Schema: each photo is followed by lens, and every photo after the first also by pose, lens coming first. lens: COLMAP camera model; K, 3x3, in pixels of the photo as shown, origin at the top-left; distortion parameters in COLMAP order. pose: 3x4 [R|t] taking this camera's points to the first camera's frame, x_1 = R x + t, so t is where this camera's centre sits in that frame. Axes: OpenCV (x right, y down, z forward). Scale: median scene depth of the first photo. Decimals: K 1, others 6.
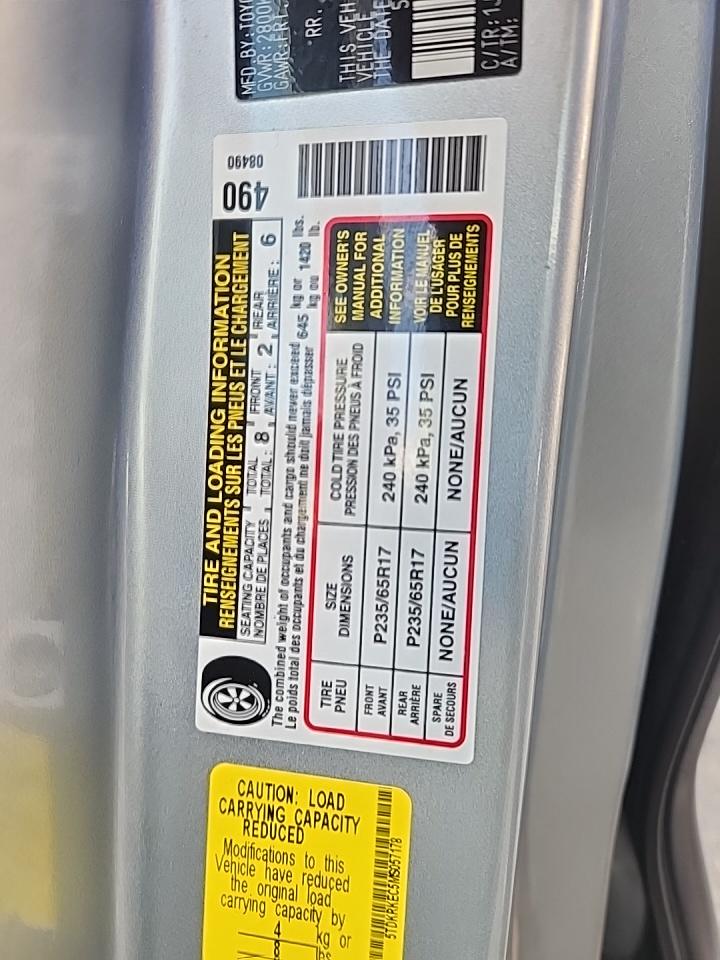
lens RADIAL K [[665.6, 0, 364.8], [0, 665.6, 480.3], [0, 0, 1]] dist [0.045548, -0.007850]
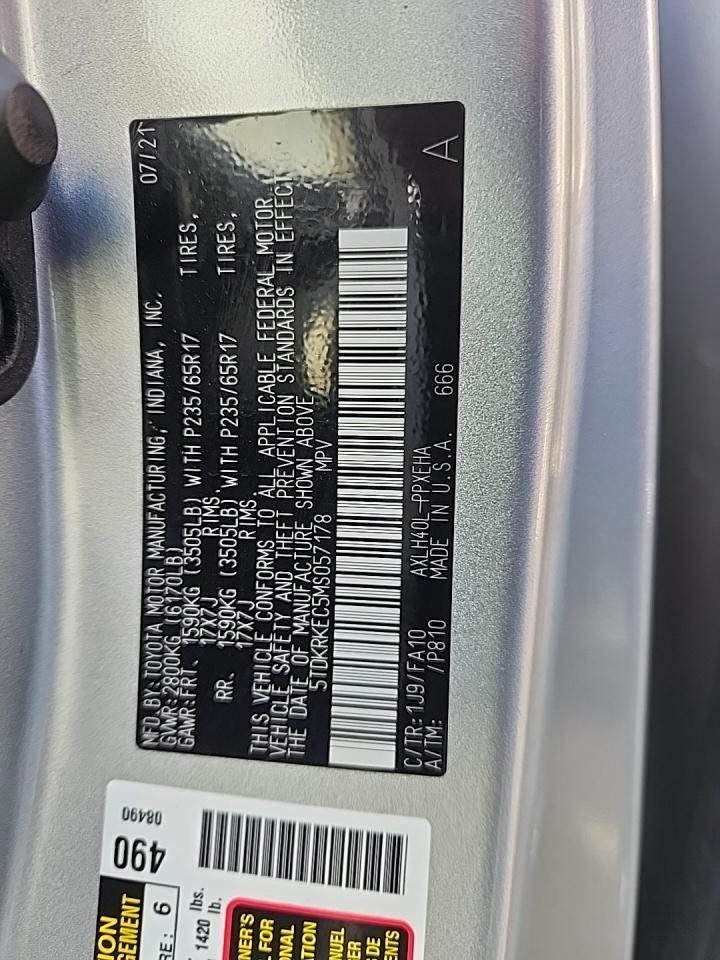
lens RADIAL K [[745.6, 0, 358.7], [0, 745.6, 480.4], [0, 0, 1]] dist [-0.007393, 0.004842]
pose [[0.997817, 0.035346, 0.055776, 0.039019], [-0.028657, 0.992780, -0.116476, -0.828042], [-0.059490, 0.114624, 0.991626, -0.043190]]
